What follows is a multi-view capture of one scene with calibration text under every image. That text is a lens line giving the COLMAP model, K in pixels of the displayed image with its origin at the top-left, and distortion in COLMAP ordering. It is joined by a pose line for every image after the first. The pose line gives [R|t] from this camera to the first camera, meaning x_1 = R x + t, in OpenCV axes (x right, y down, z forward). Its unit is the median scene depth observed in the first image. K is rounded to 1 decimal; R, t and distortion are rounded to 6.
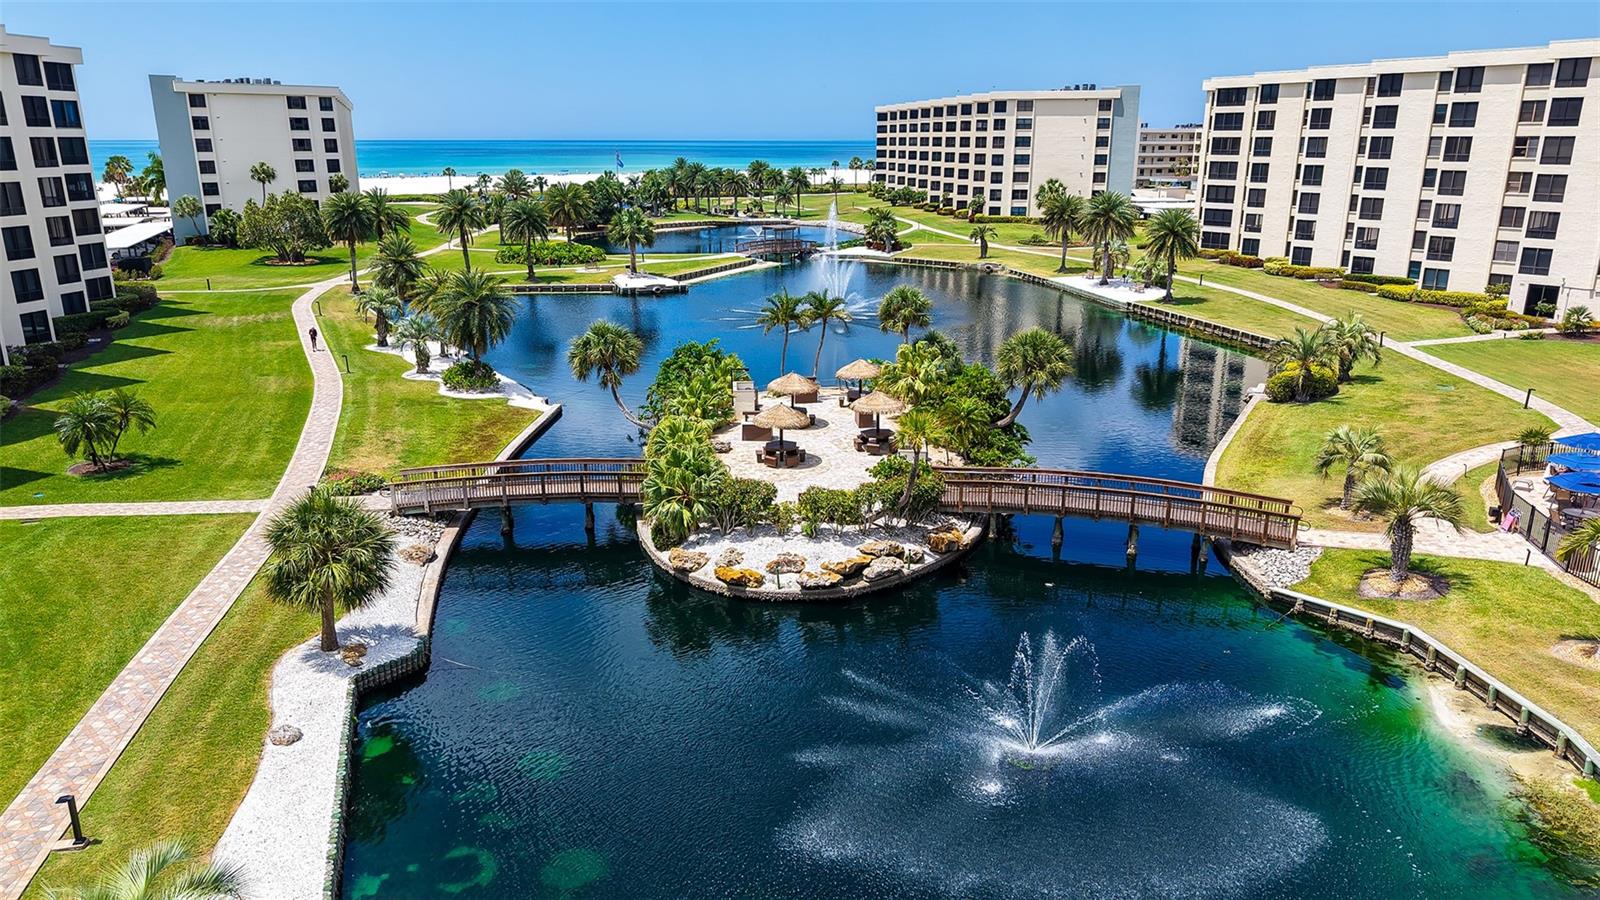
lens RADIAL K [[1058.8, 0, 800.0], [0, 1058.8, 450.0], [0, 0, 1]] dist [-0.033858, -0.002693]
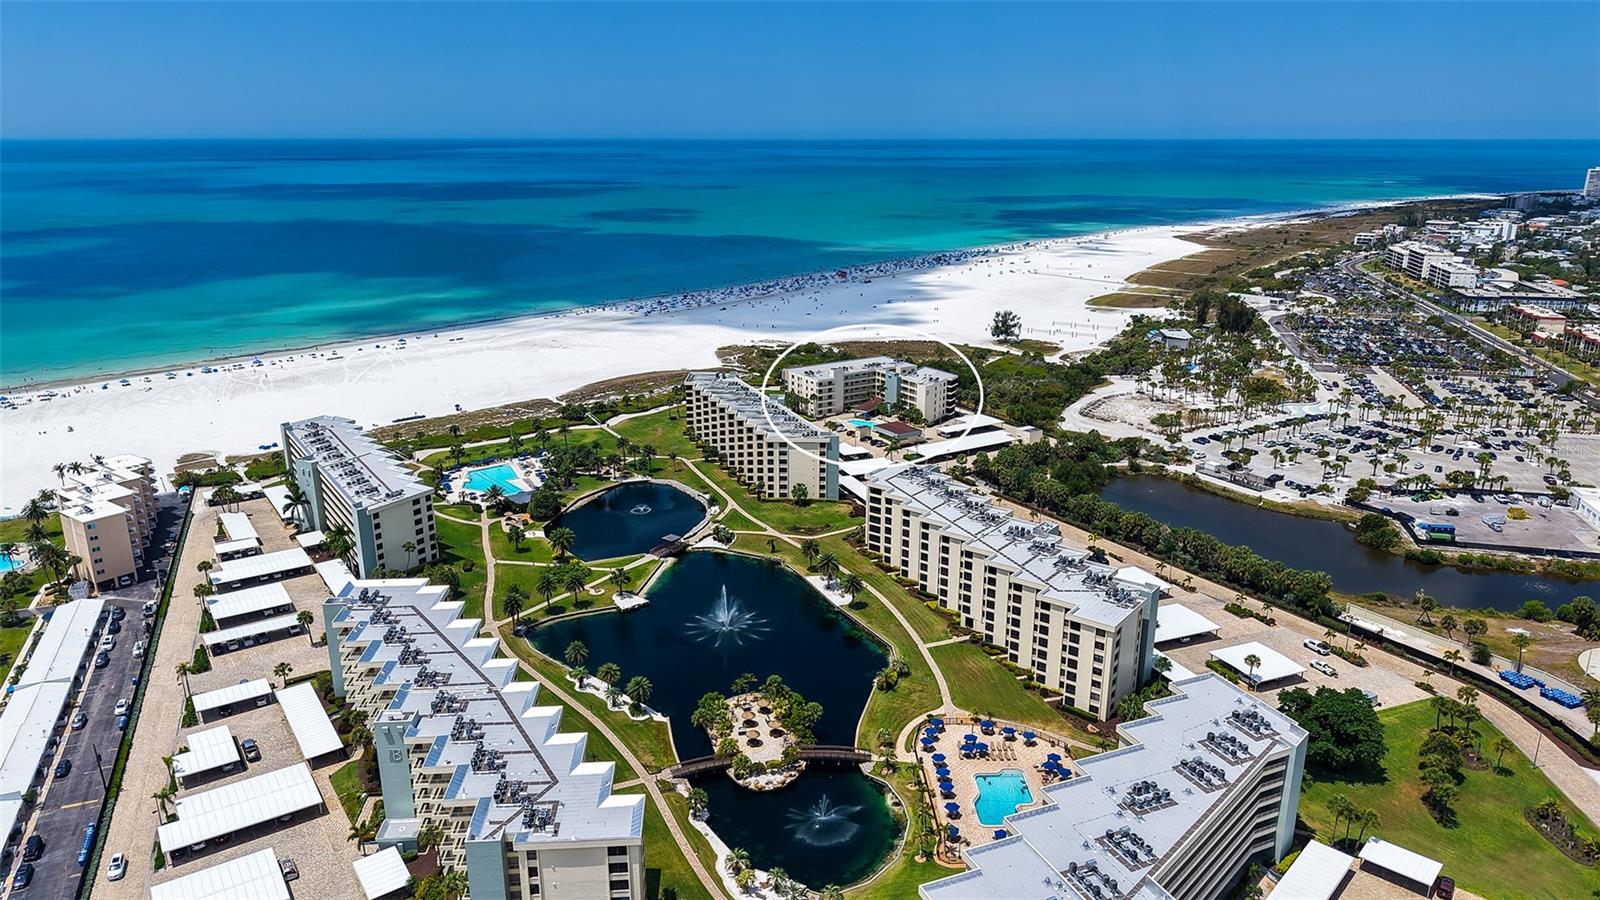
lens RADIAL K [[1058.8, 0, 800.0], [0, 1058.8, 450.0], [0, 0, 1]] dist [-0.033858, -0.002693]
pose [[0.968117, -0.084296, 0.235889, -0.318718], [0.077755, 0.996289, 0.036914, -0.565258], [-0.238125, -0.017395, 0.971079, -1.325729]]
